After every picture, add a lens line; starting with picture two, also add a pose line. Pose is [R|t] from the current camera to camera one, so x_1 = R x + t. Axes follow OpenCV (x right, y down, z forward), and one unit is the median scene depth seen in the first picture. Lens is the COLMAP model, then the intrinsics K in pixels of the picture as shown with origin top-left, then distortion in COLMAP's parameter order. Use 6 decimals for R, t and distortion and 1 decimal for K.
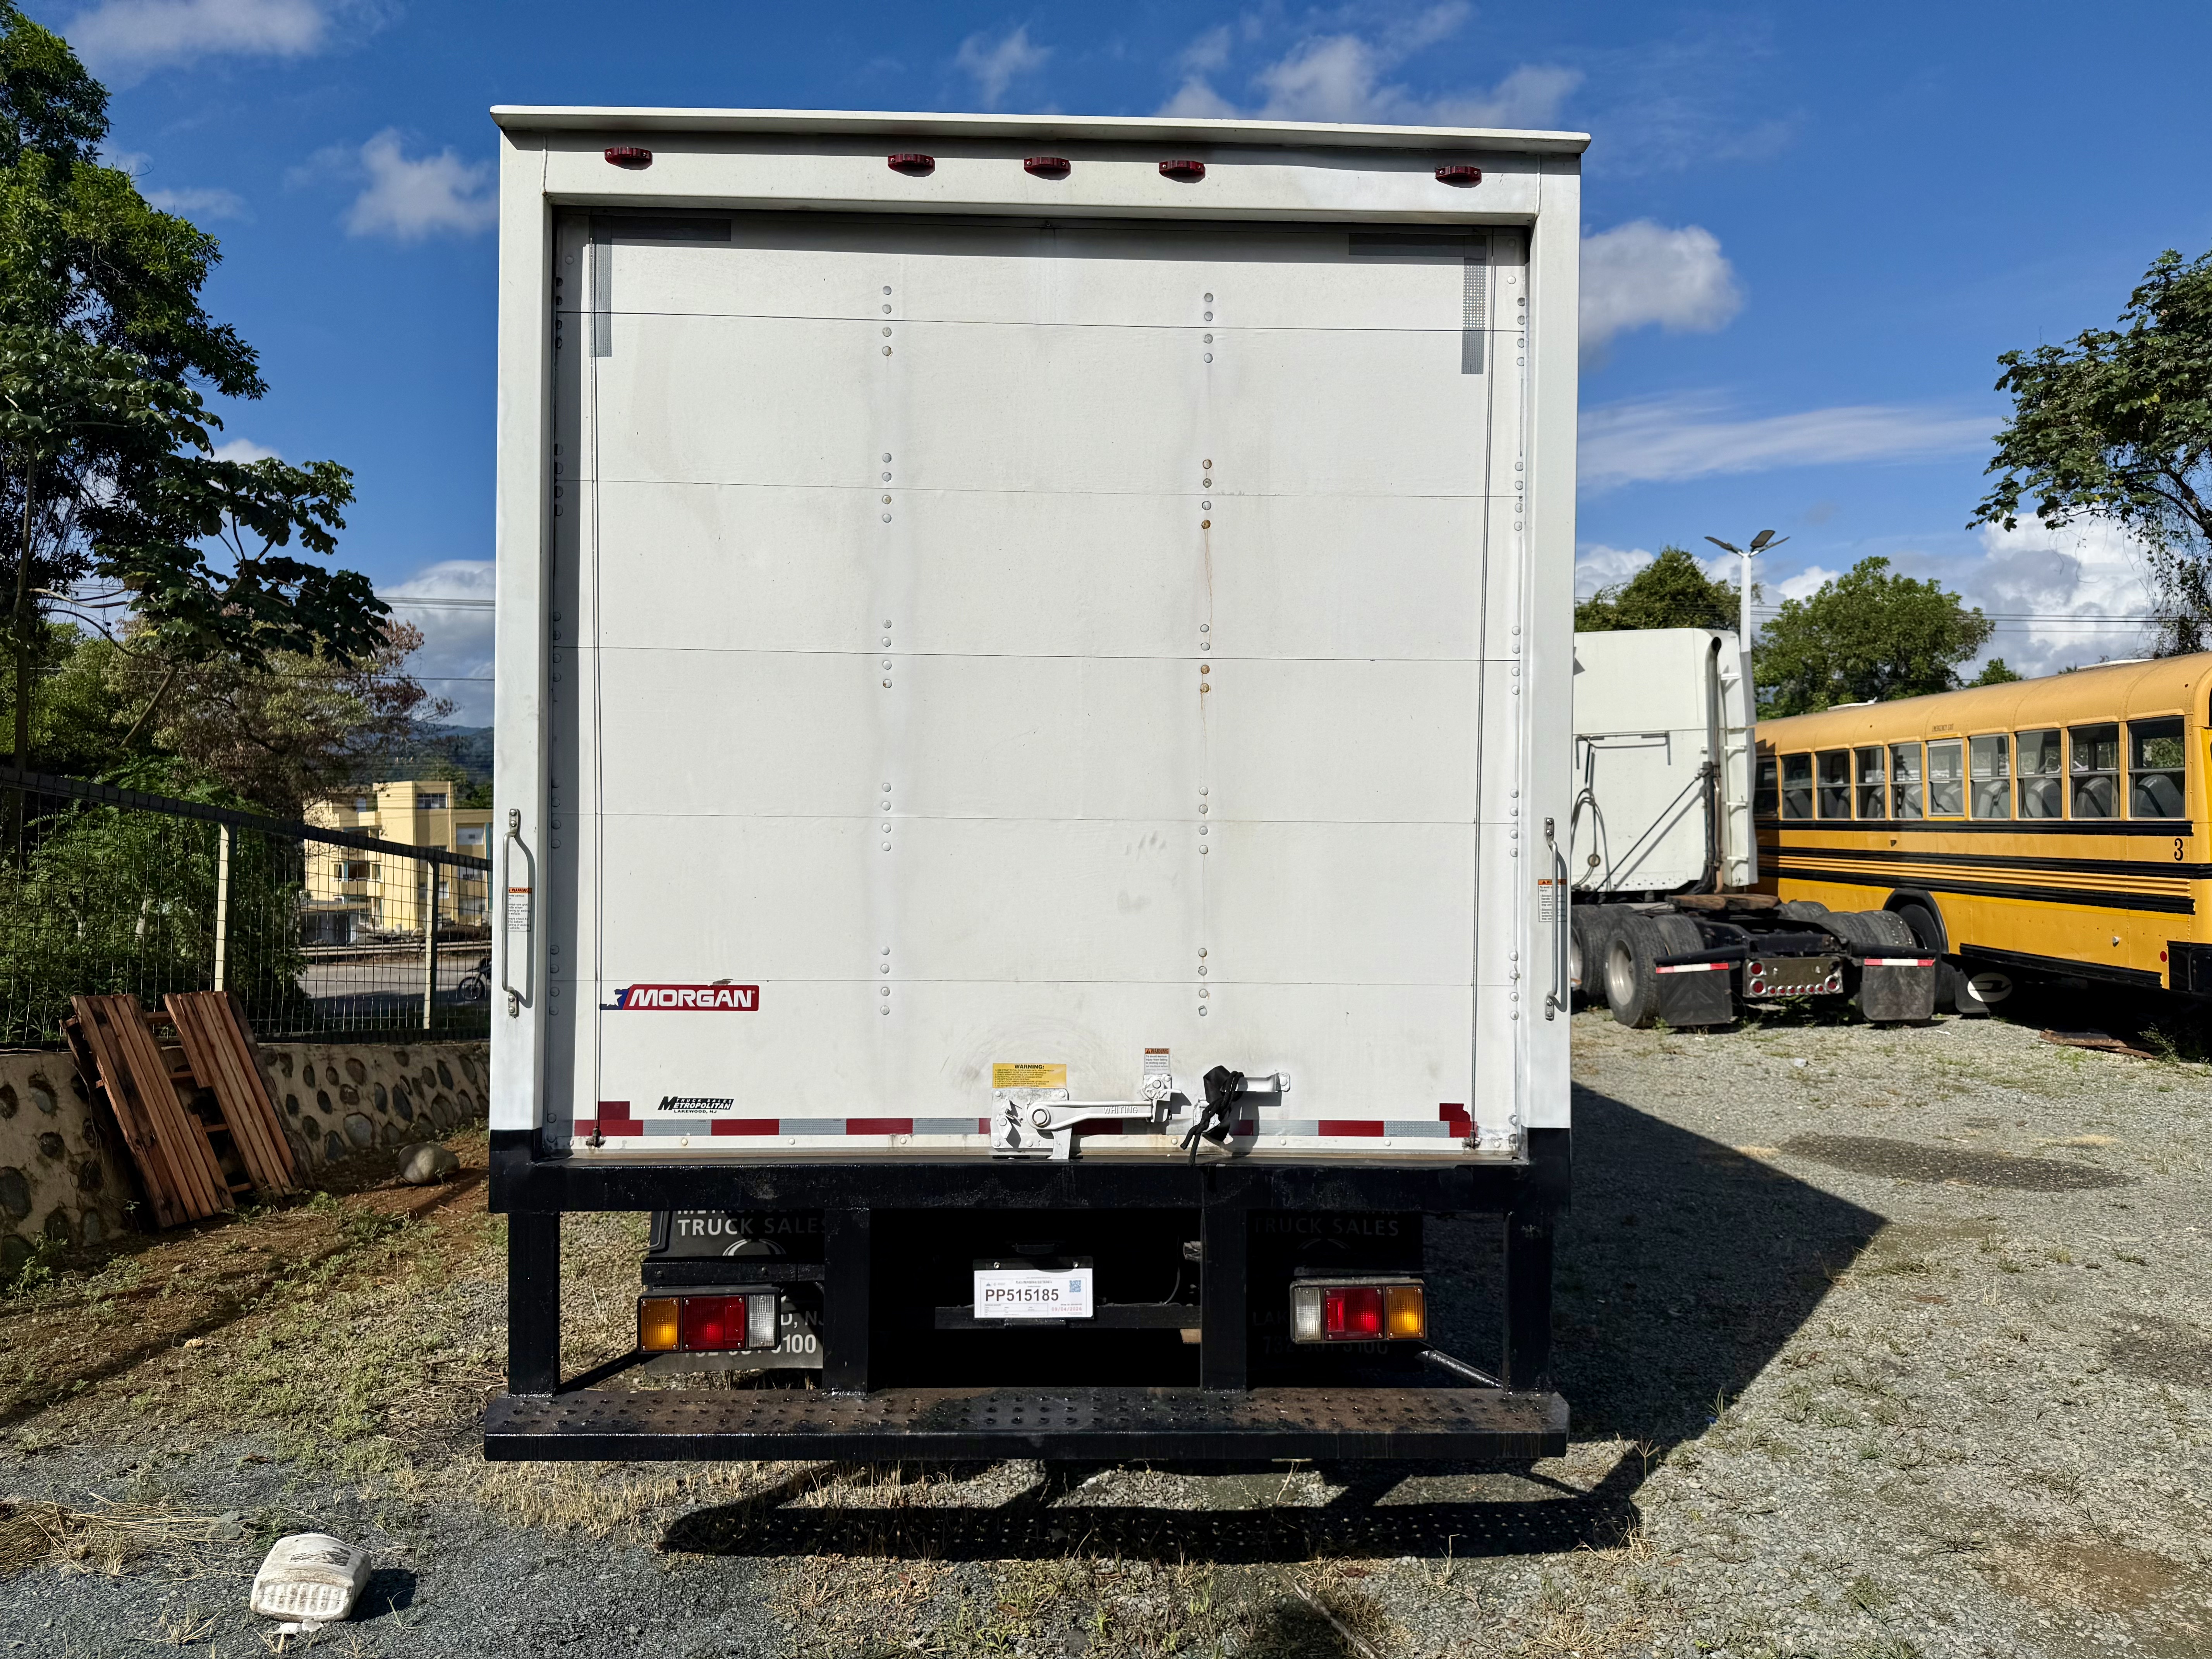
lens RADIAL K [[1546.8, 0, 1110.0], [0, 1546.8, 827.7], [0, 0, 1]] dist [0.059003, -0.038835]
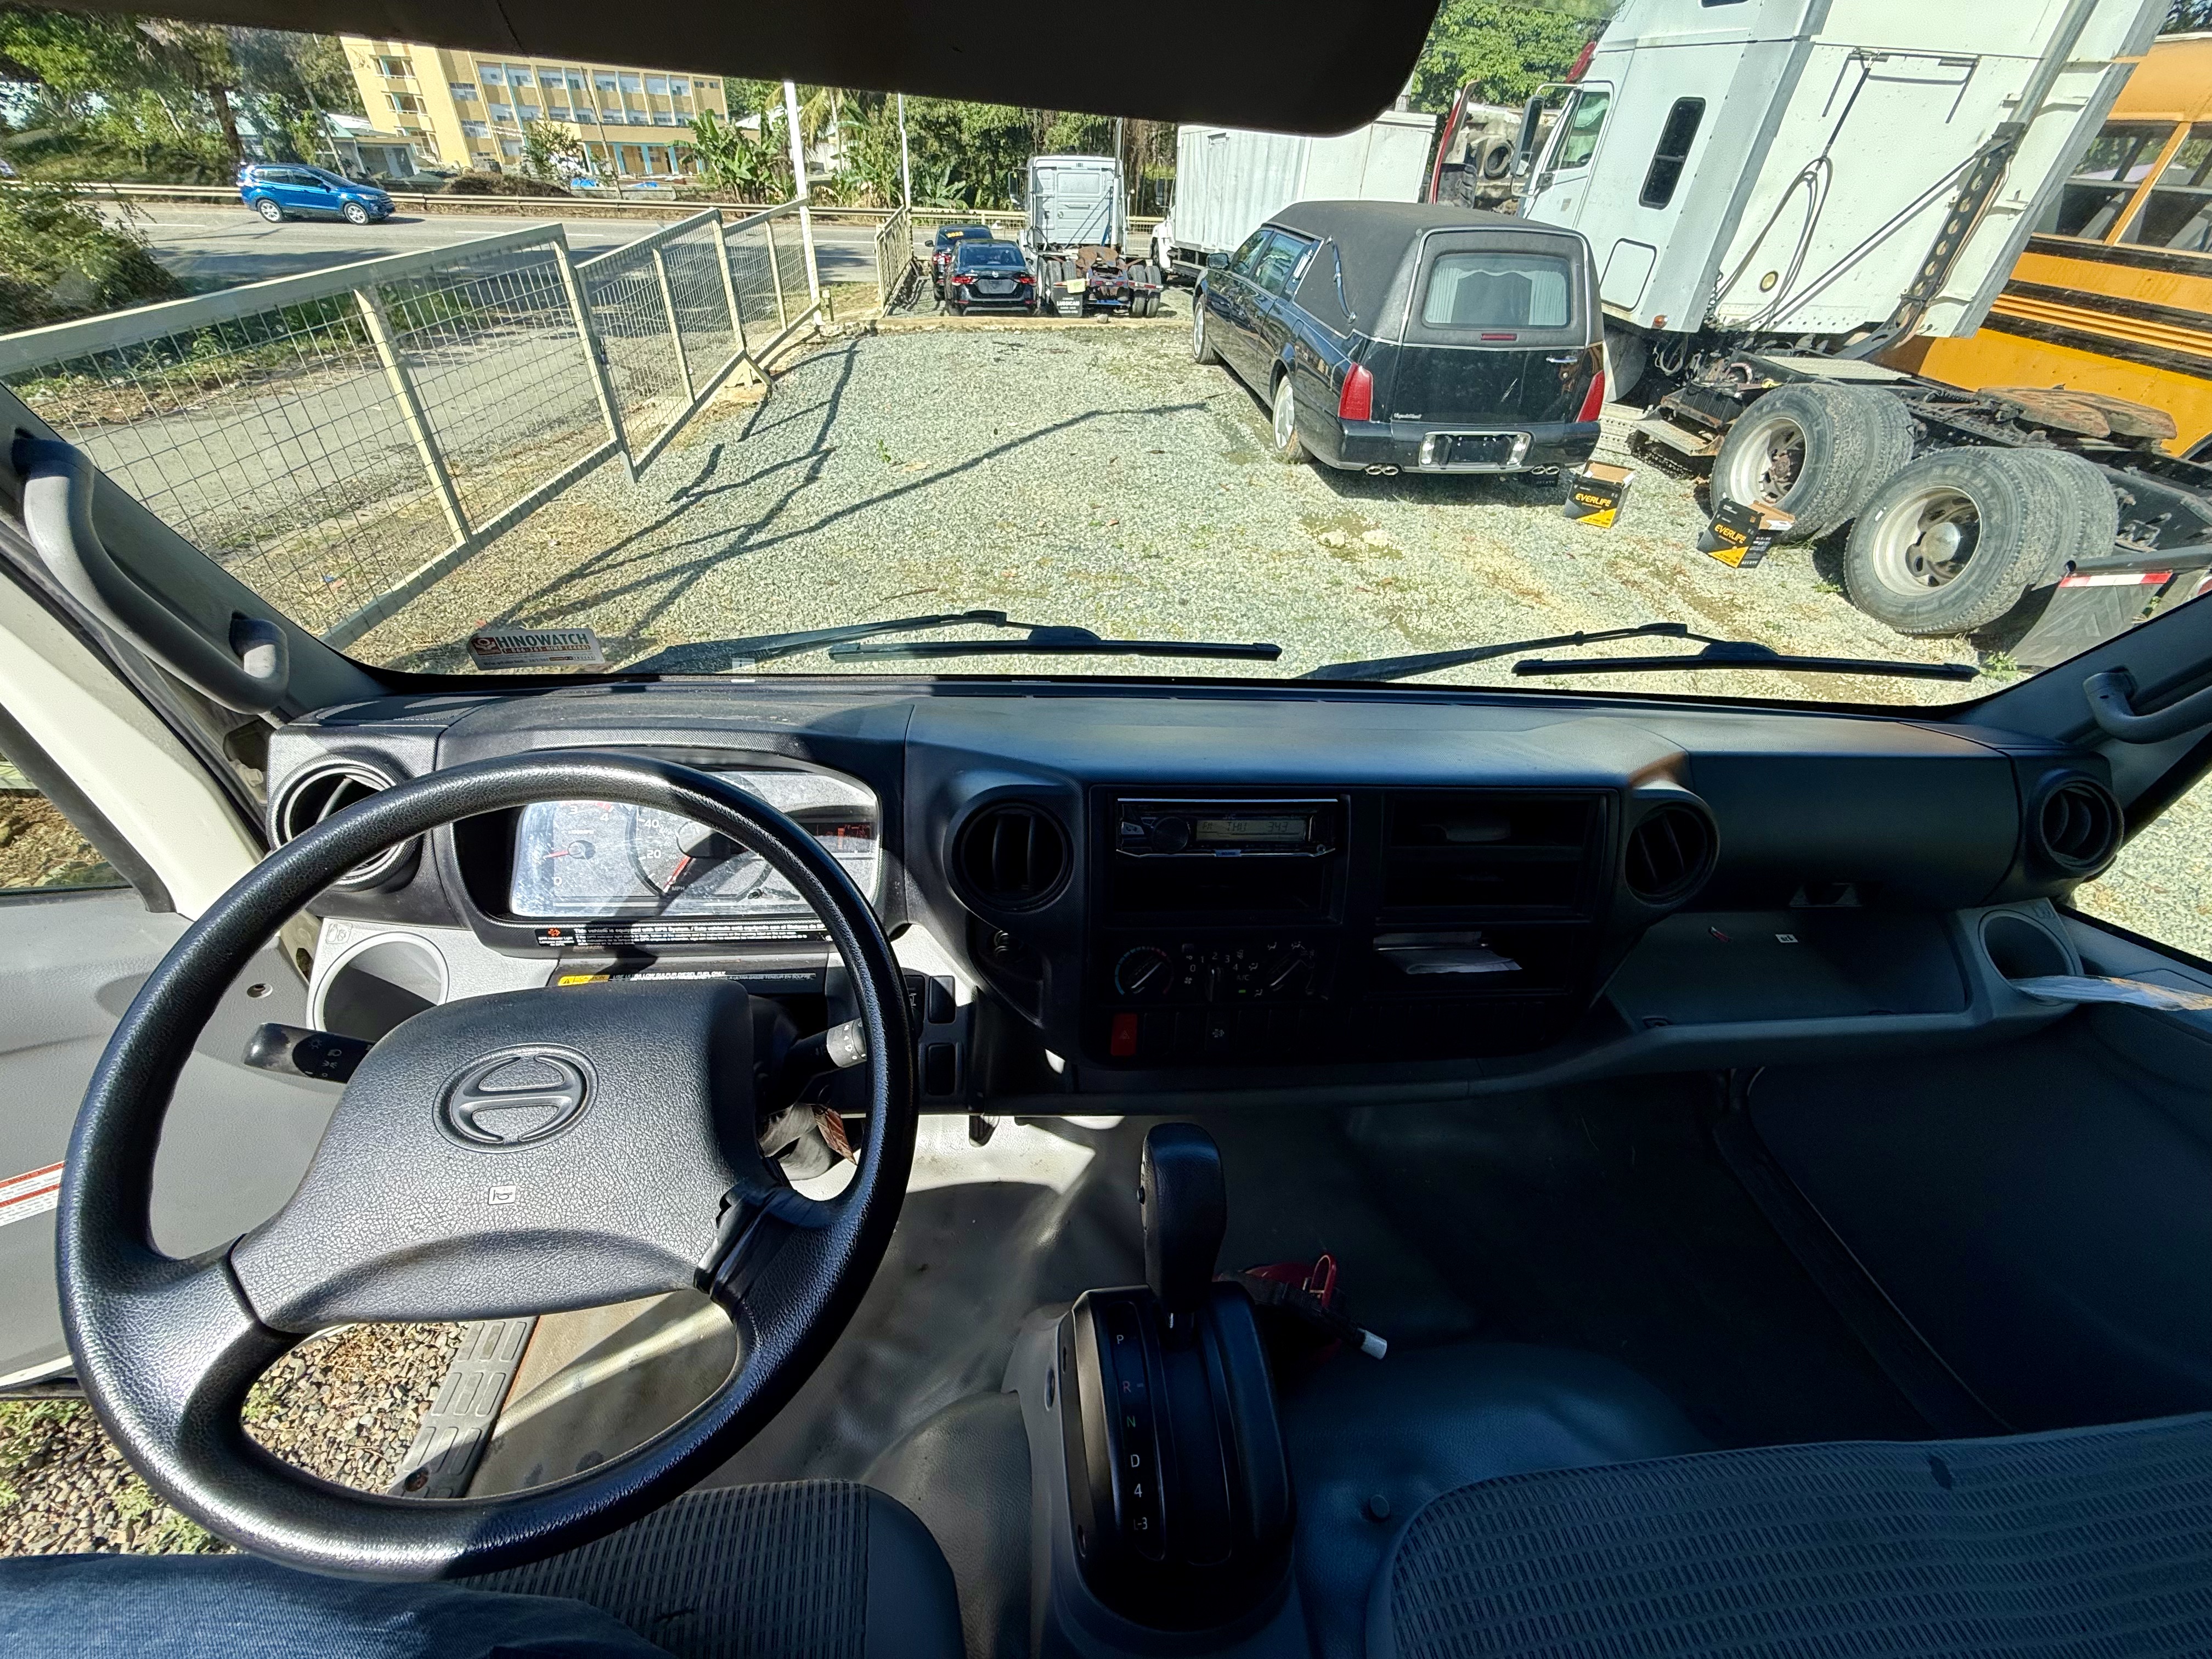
lens RADIAL K [[878.1, 0, 1100.2], [0, 878.1, 823.9], [0, 0, 1]] dist [0.003008, -0.001674]
pose [[0.993880, 0.013432, 0.109647, -0.163996], [-0.078892, 0.781087, 0.619418, -0.050384], [-0.077324, -0.624278, 0.777366, 2.616994]]
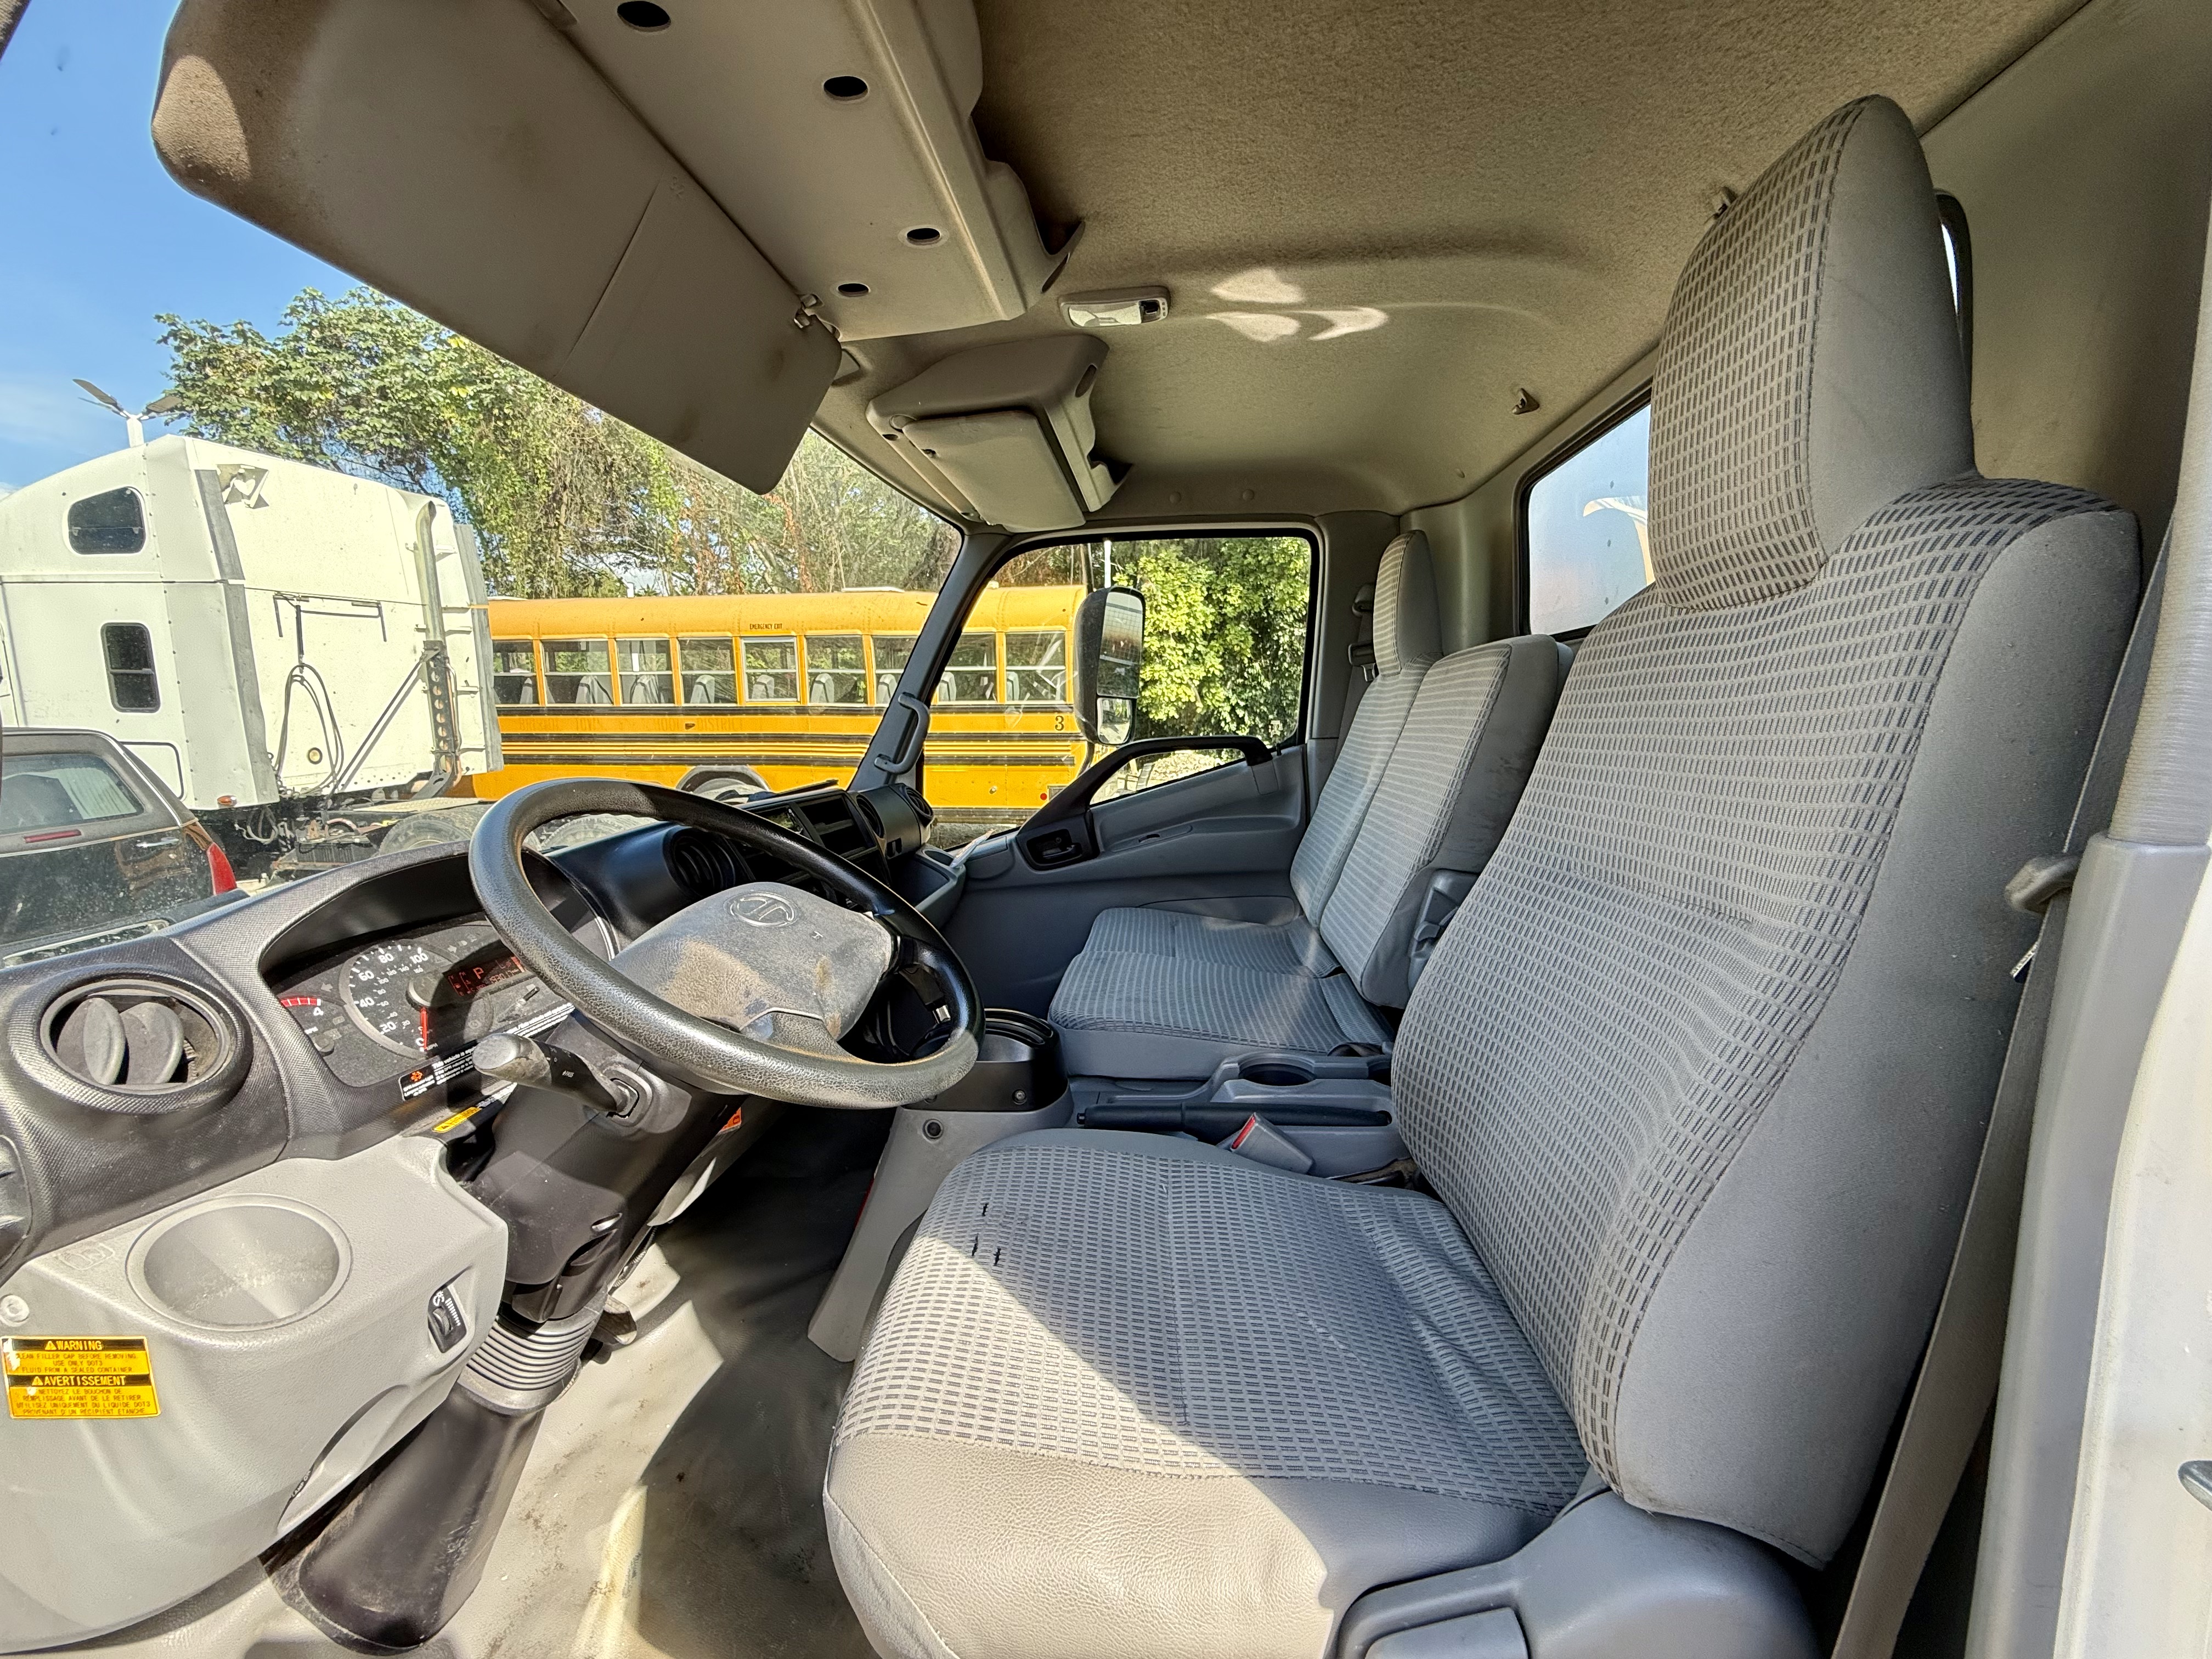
lens RADIAL K [[878.1, 0, 1097.2], [0, 878.1, 824.1], [0, 0, 1]] dist [0.003008, -0.001674]
pose [[0.120001, -0.122413, 0.985198, -0.404937], [0.009682, 0.992466, 0.122137, 0.020817], [-0.992727, -0.005118, 0.120282, 2.602281]]
